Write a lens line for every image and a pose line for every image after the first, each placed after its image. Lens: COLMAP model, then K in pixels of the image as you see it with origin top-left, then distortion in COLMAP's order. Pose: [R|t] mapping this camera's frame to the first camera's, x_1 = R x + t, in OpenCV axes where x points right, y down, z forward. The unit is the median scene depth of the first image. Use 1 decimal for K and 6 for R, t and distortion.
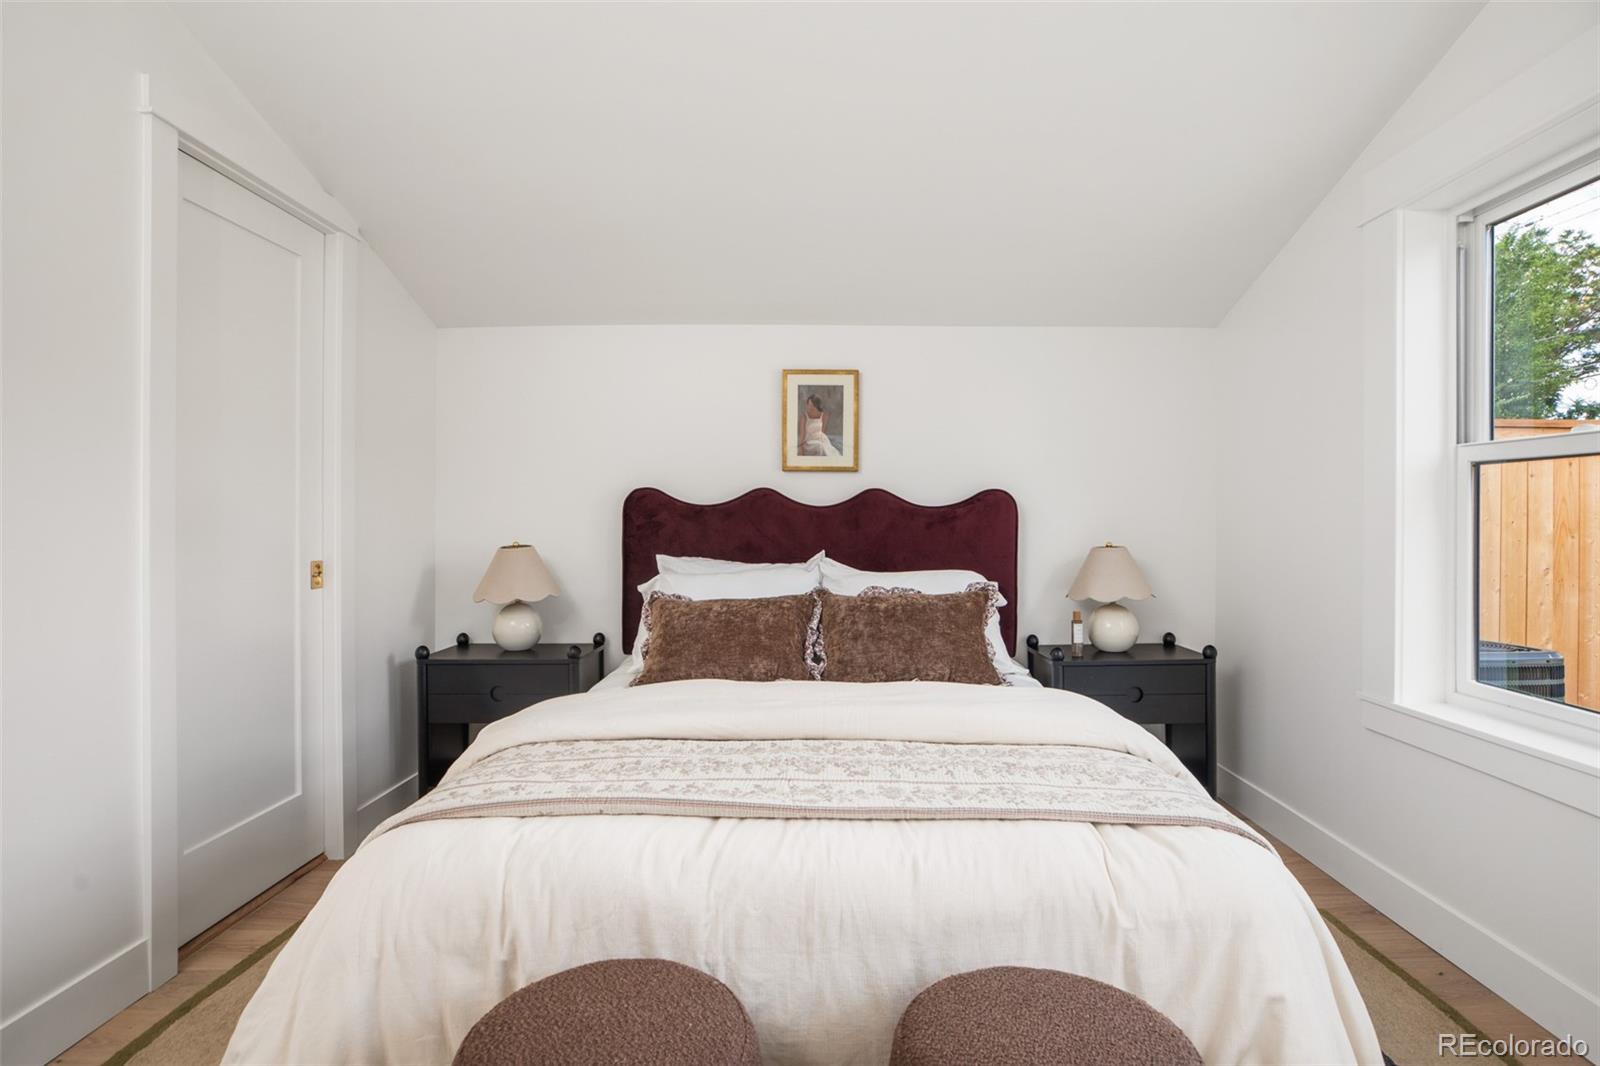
lens RADIAL K [[827.9, 0, 803.2], [0, 827.9, 517.3], [0, 0, 1]] dist [-0.020489, 0.000144]
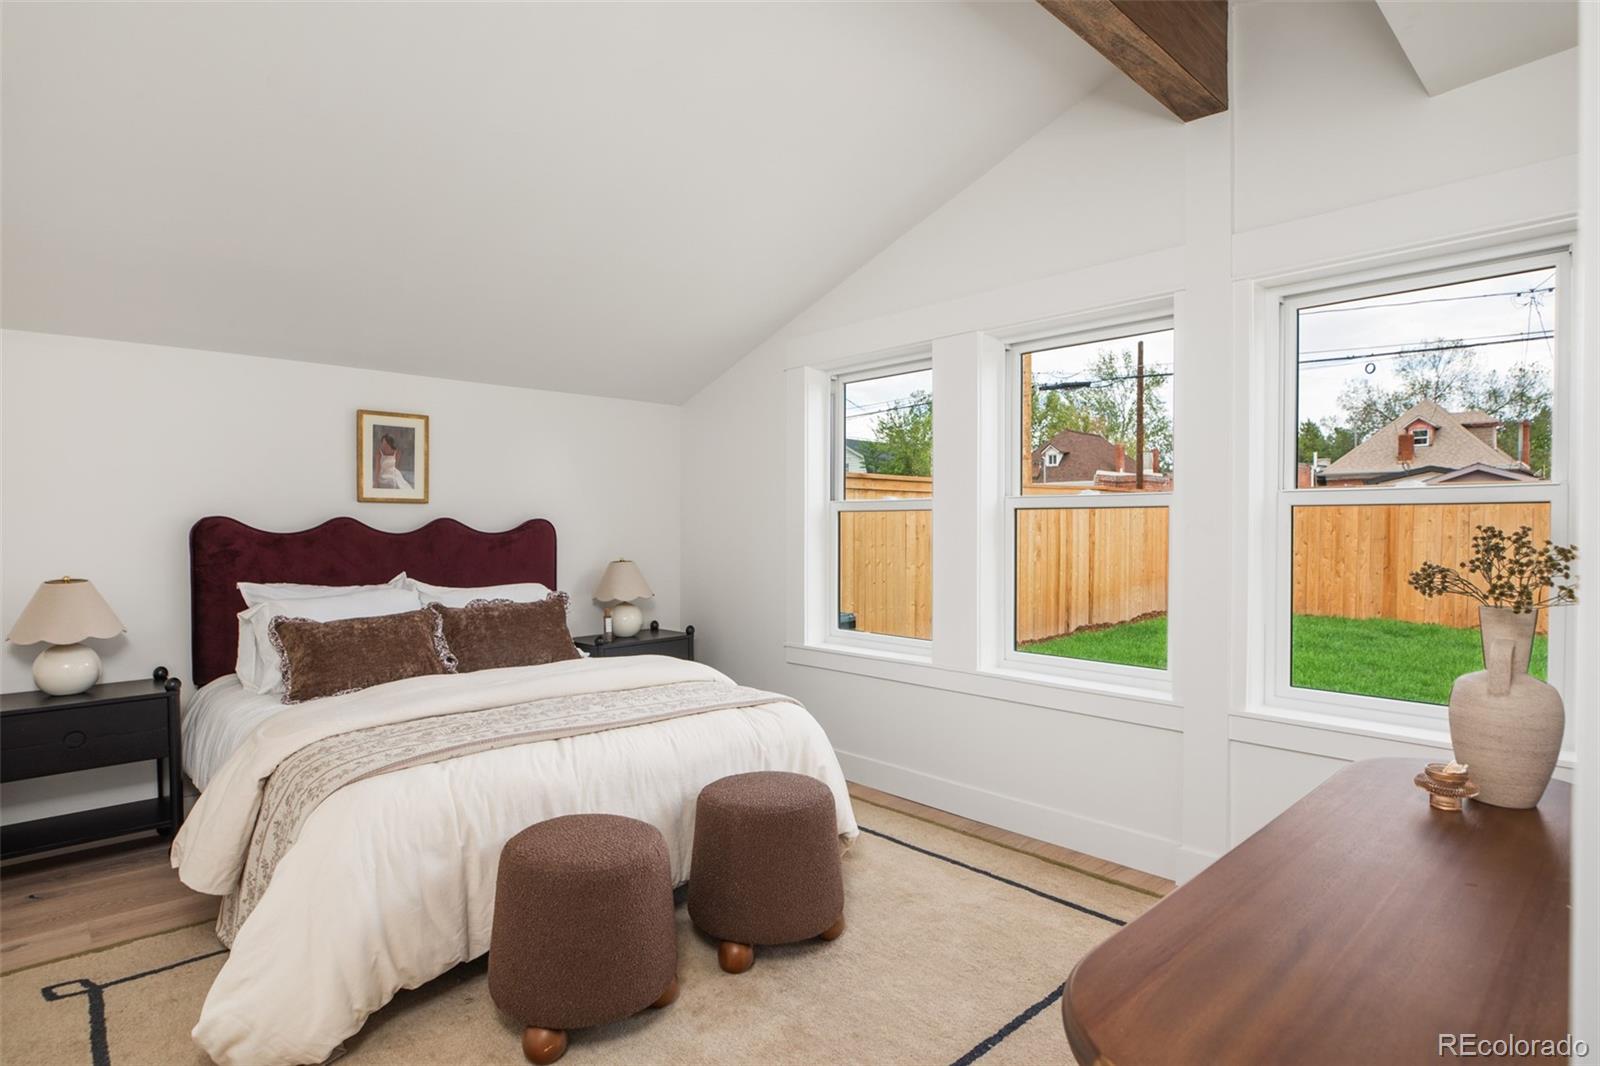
lens RADIAL K [[826.9, 0, 800.0], [0, 826.9, 533.0], [0, 0, 1]] dist [0.004835, 0.001724]
pose [[0.728214, -0.006626, 0.685318, -0.369229], [0.001182, 0.999964, 0.008412, -0.023571], [-0.685349, -0.005316, 0.728196, -0.216700]]
